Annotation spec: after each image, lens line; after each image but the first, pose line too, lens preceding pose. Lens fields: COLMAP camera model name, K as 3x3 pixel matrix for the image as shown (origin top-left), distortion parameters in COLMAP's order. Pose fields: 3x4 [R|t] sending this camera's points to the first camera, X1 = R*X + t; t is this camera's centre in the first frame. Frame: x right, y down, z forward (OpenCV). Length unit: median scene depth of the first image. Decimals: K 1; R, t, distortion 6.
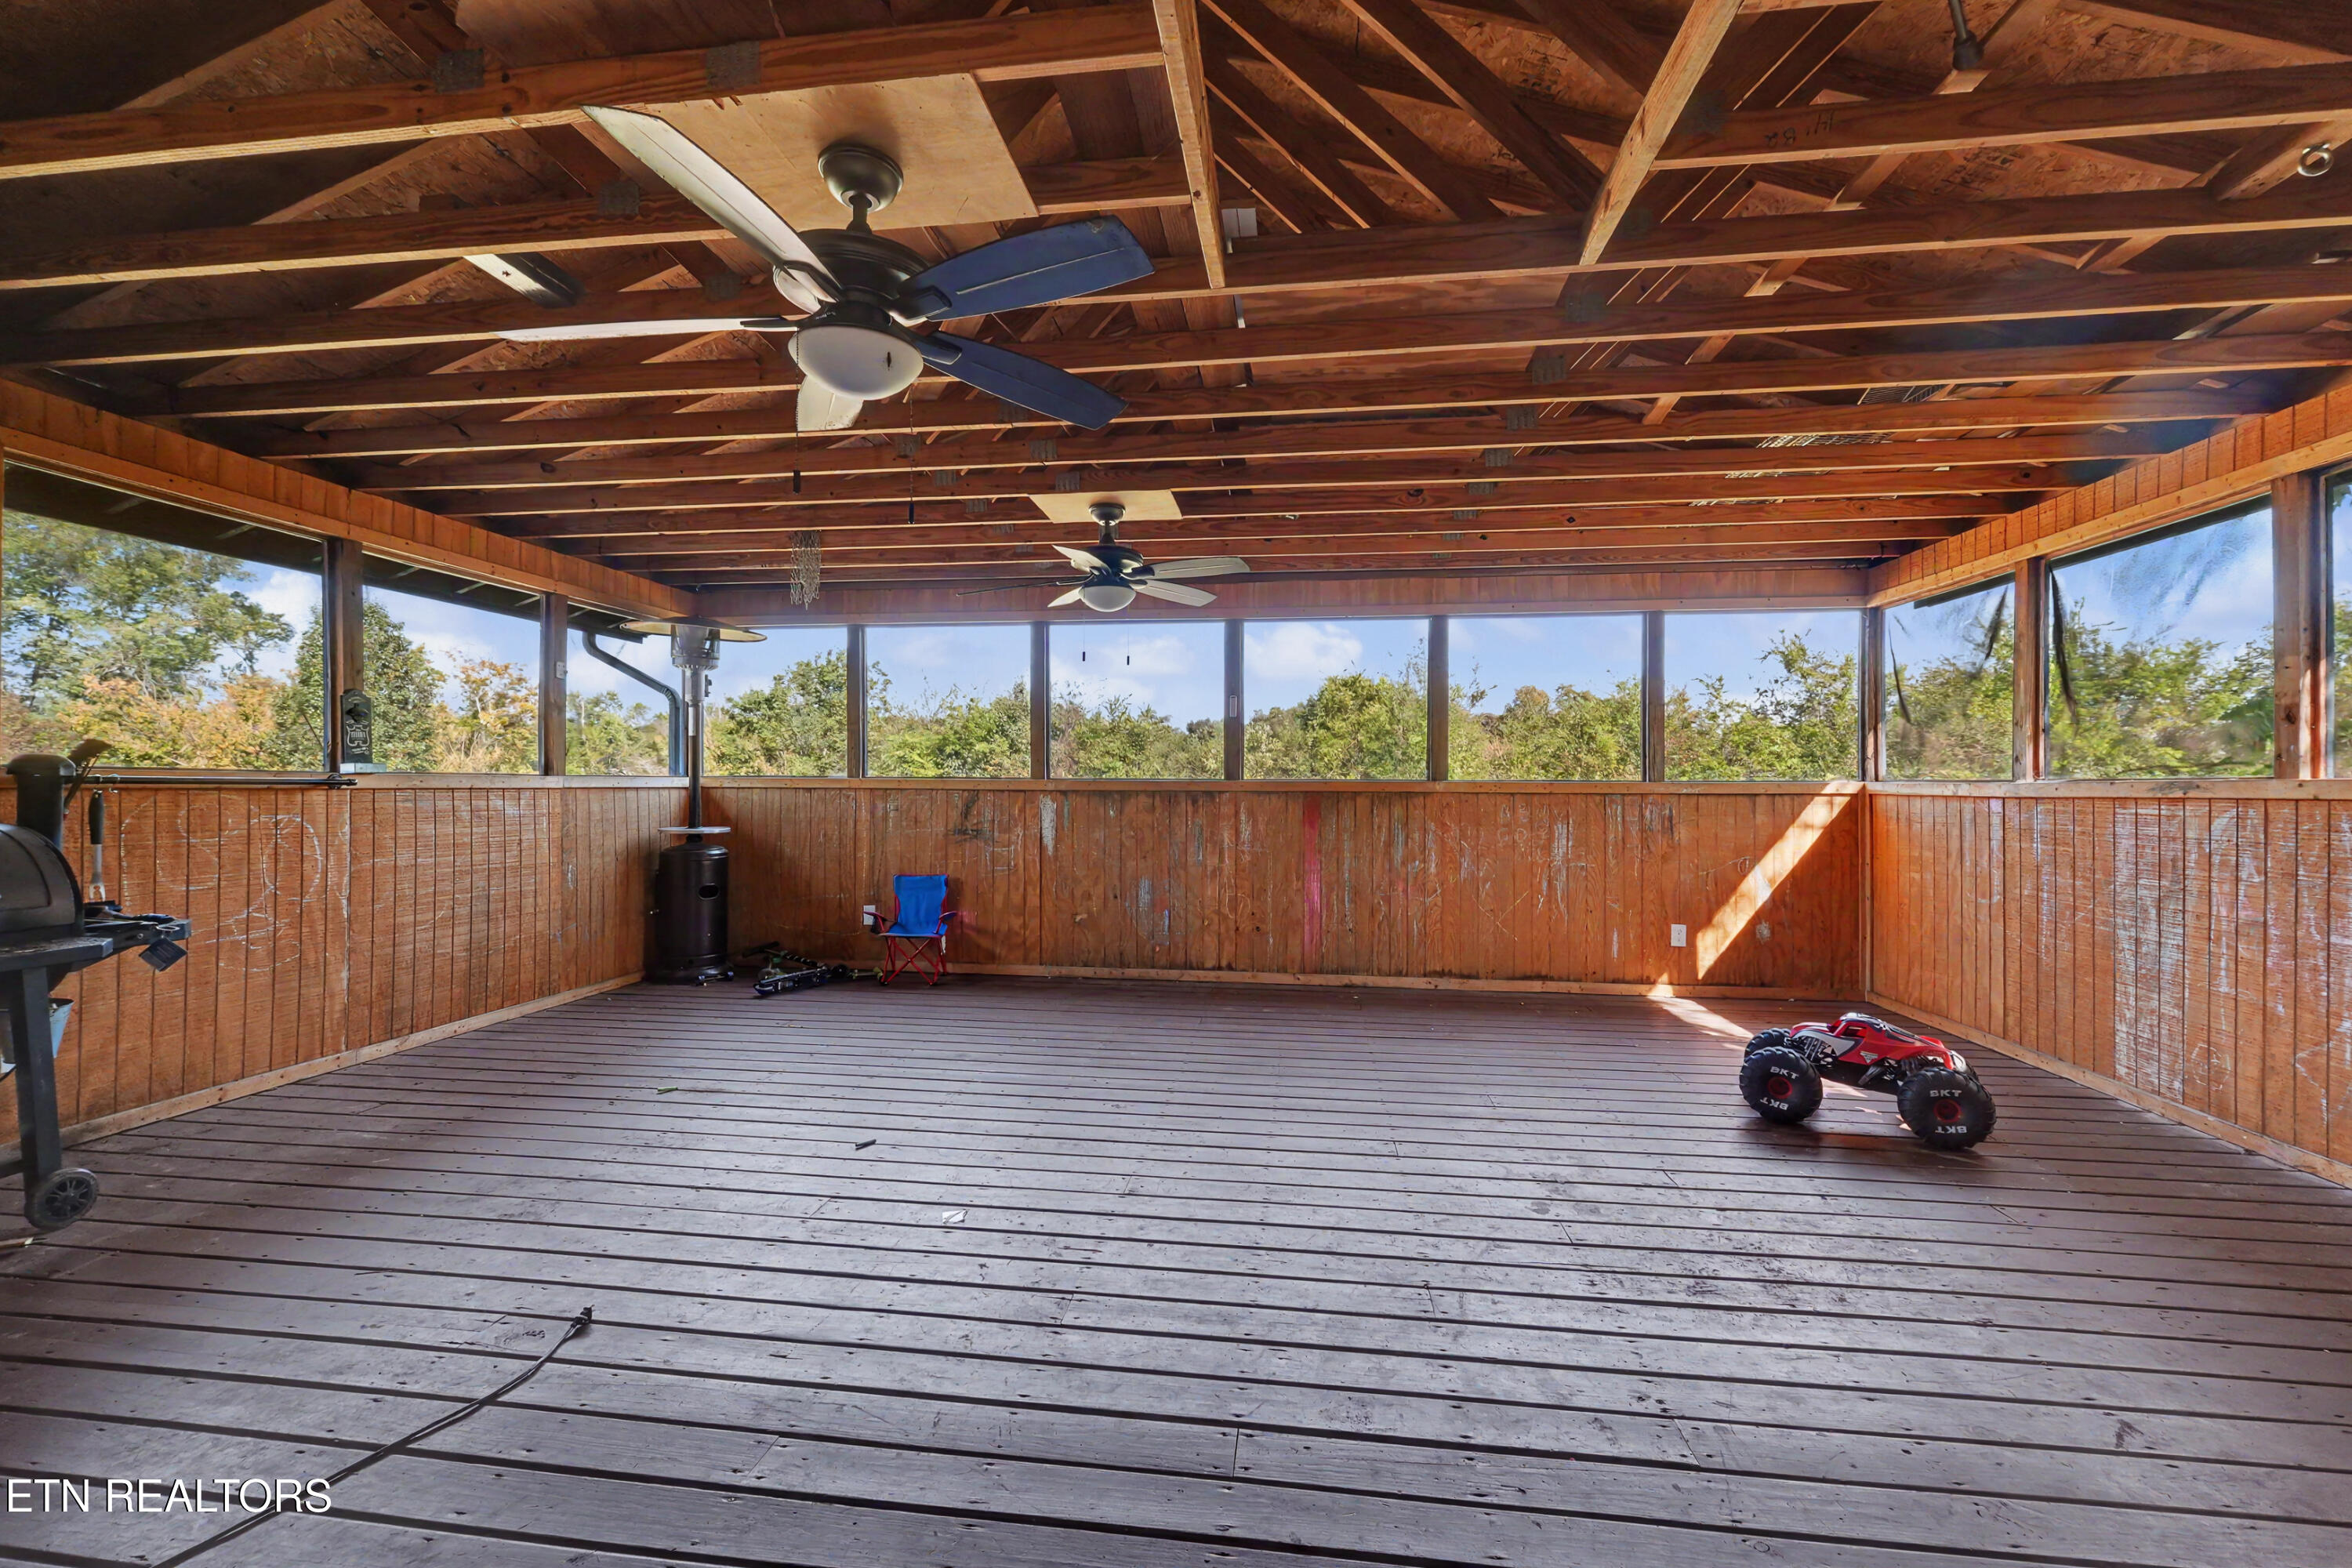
lens RADIAL K [[1006.5, 0, 1176.4], [0, 1006.5, 773.6], [0, 0, 1]] dist [-0.000500, -0.000010]
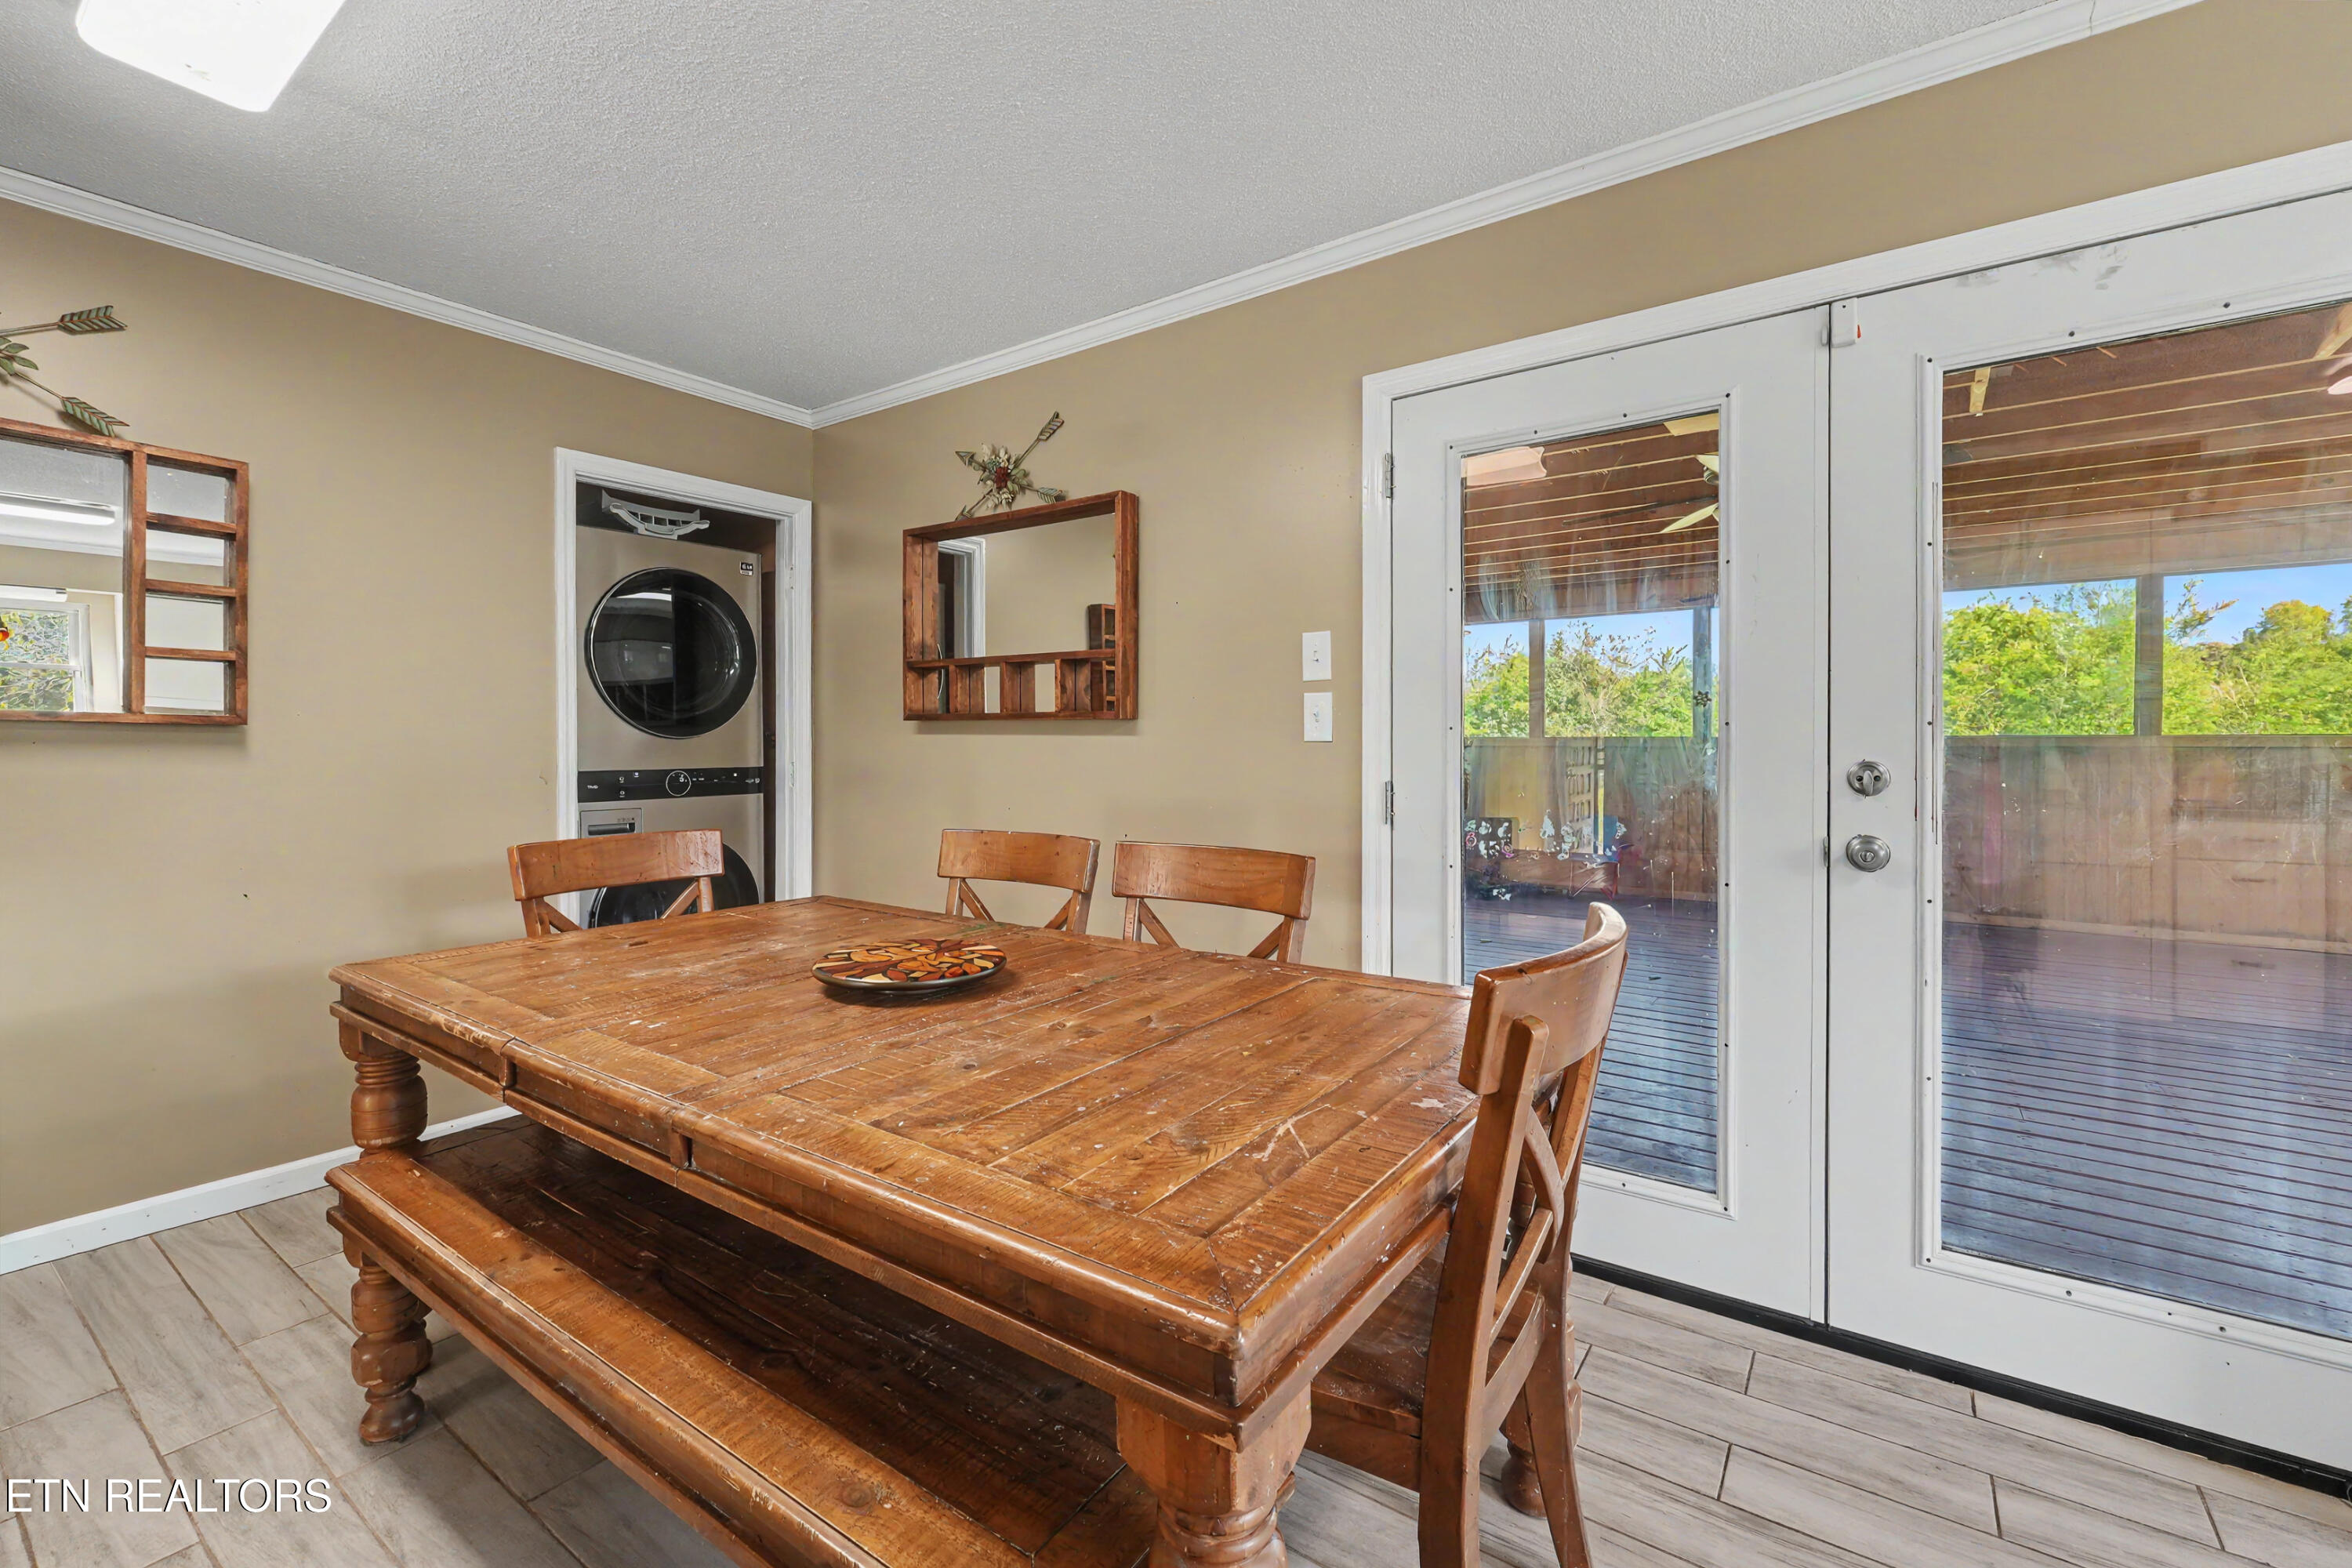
lens RADIAL K [[1006.5, 0, 1176.4], [0, 1006.5, 773.6], [0, 0, 1]] dist [-0.000500, -0.000010]
pose [[0.878721, 0.006017, -0.477297, -0.118935], [0.013322, 0.999222, 0.037122, -0.005291], [0.477149, -0.038979, 0.877957, -0.362062]]
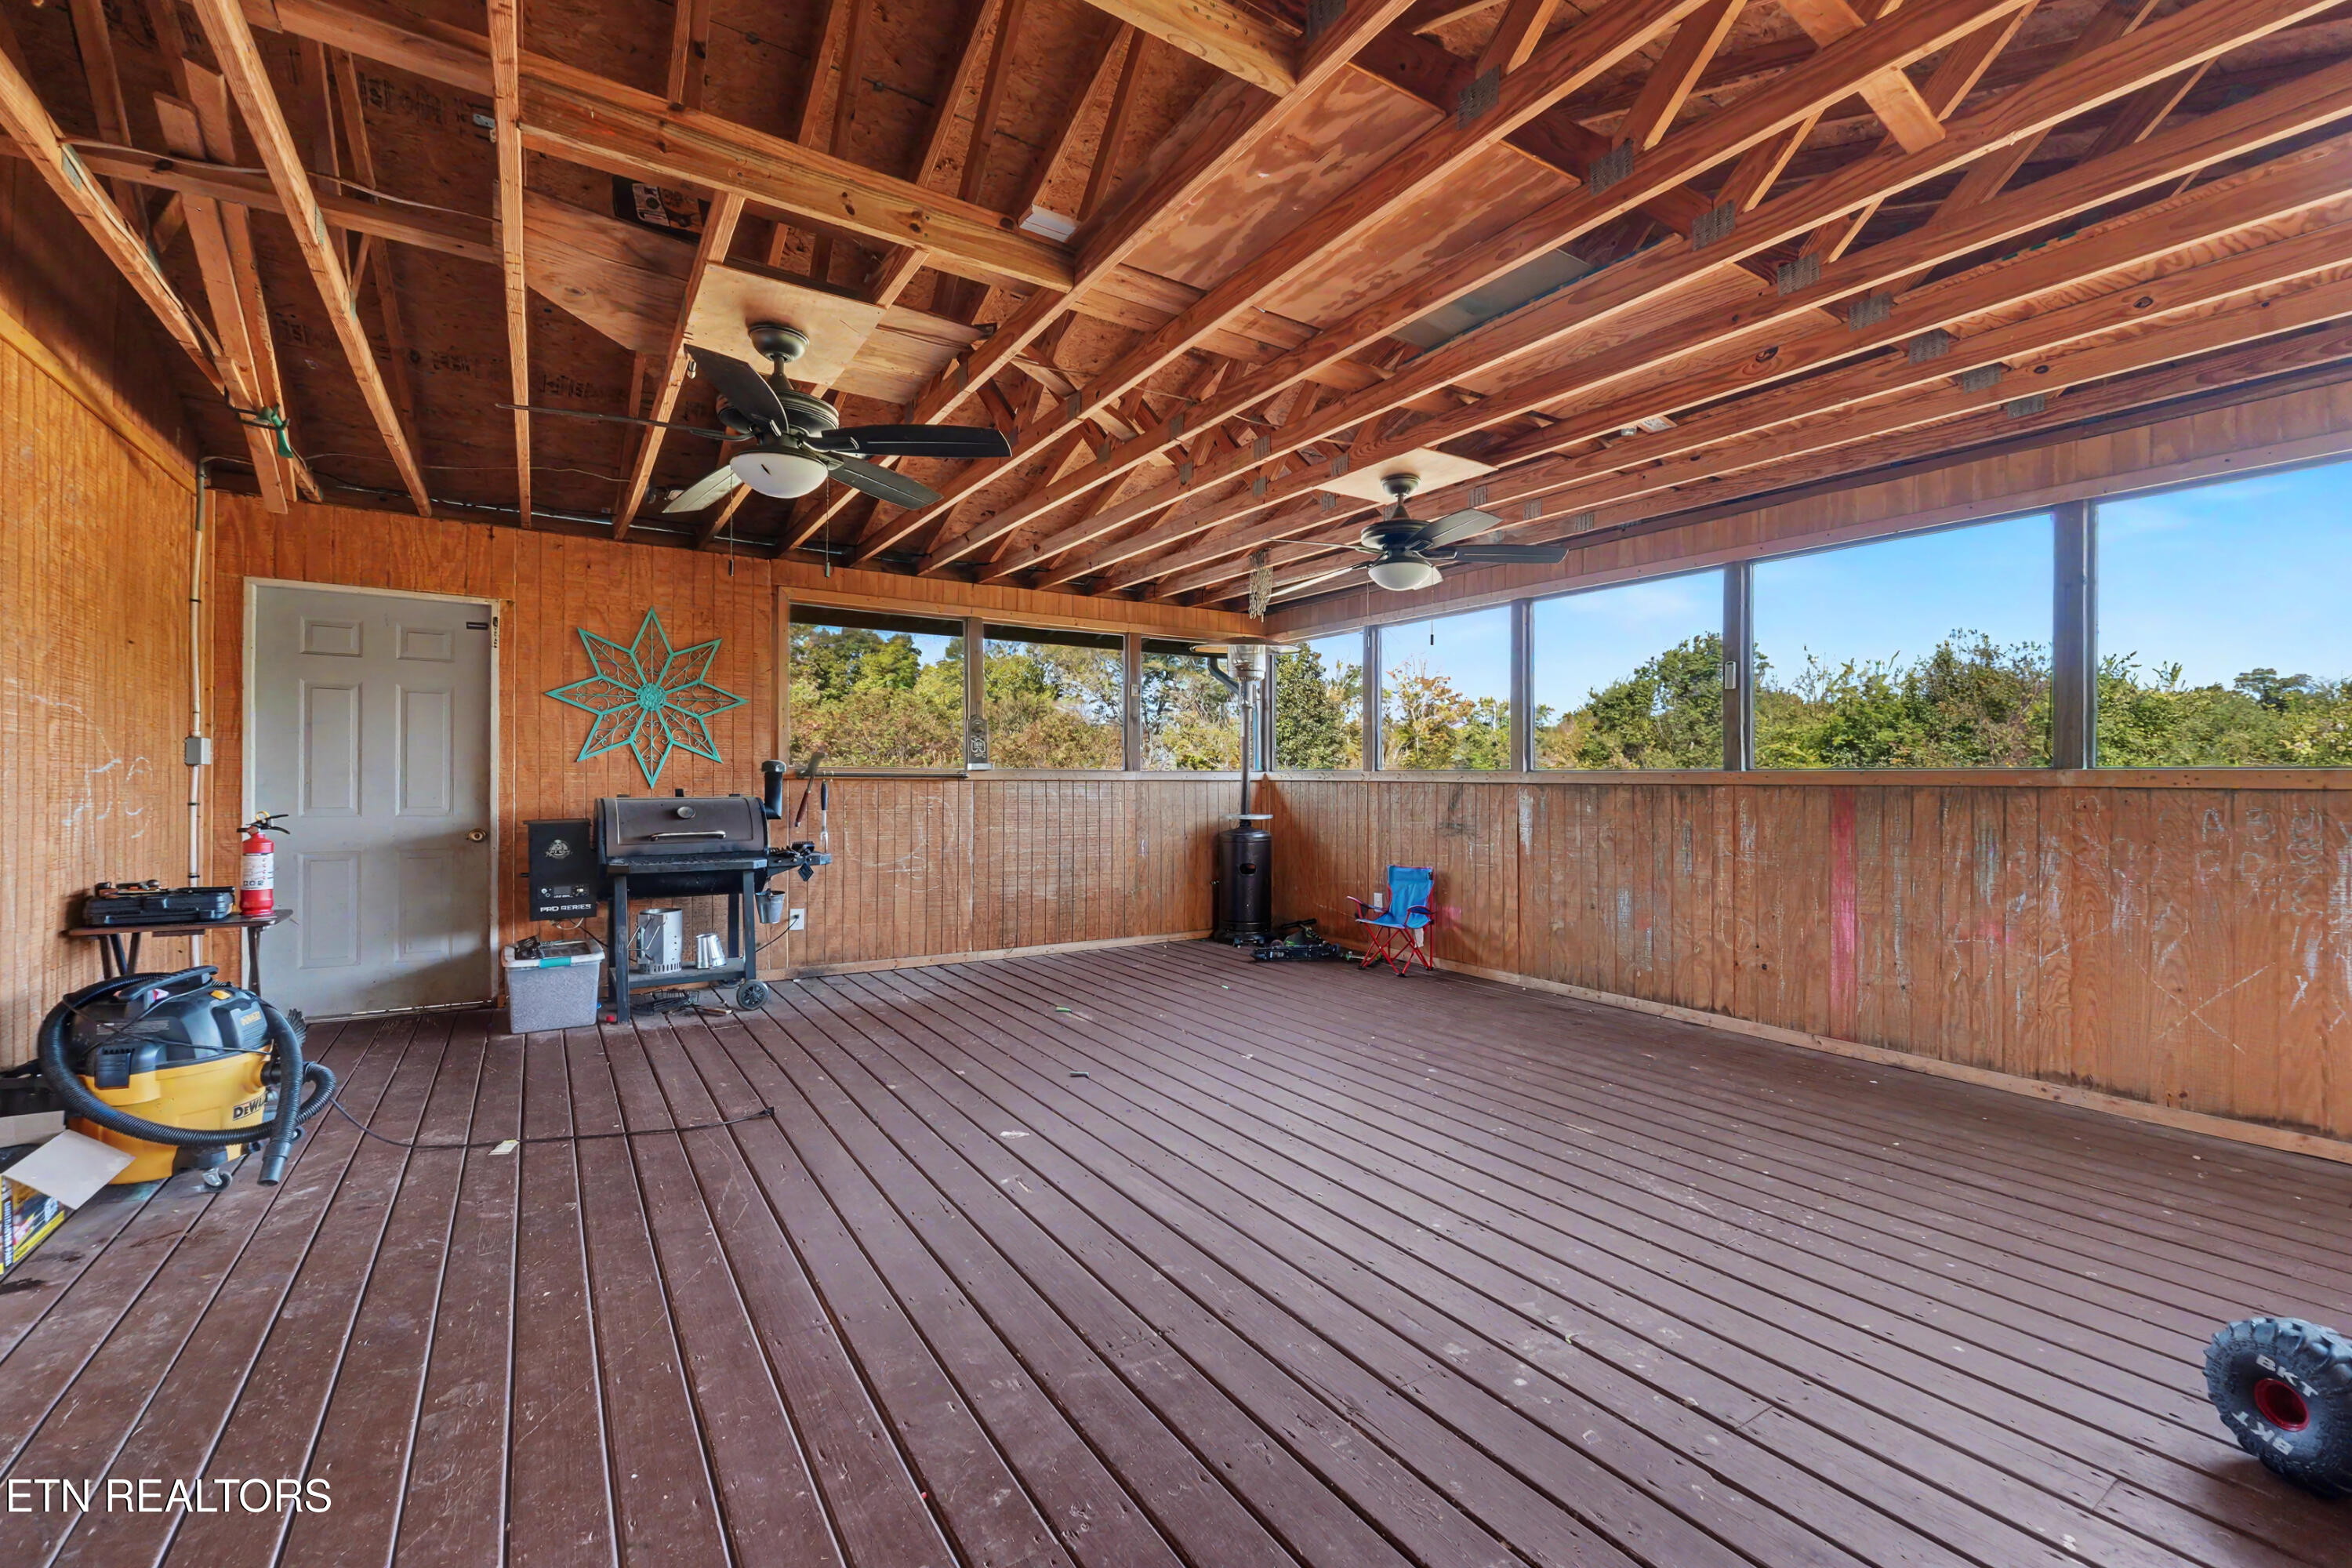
lens RADIAL K [[1006.5, 0, 1176.4], [0, 1006.5, 773.6], [0, 0, 1]] dist [-0.000500, -0.000010]
pose [[0.641536, -0.006217, -0.767068, 0.378447], [0.008340, 0.999965, -0.001130, 0.006124], [0.767047, -0.005672, 0.641565, 0.176172]]
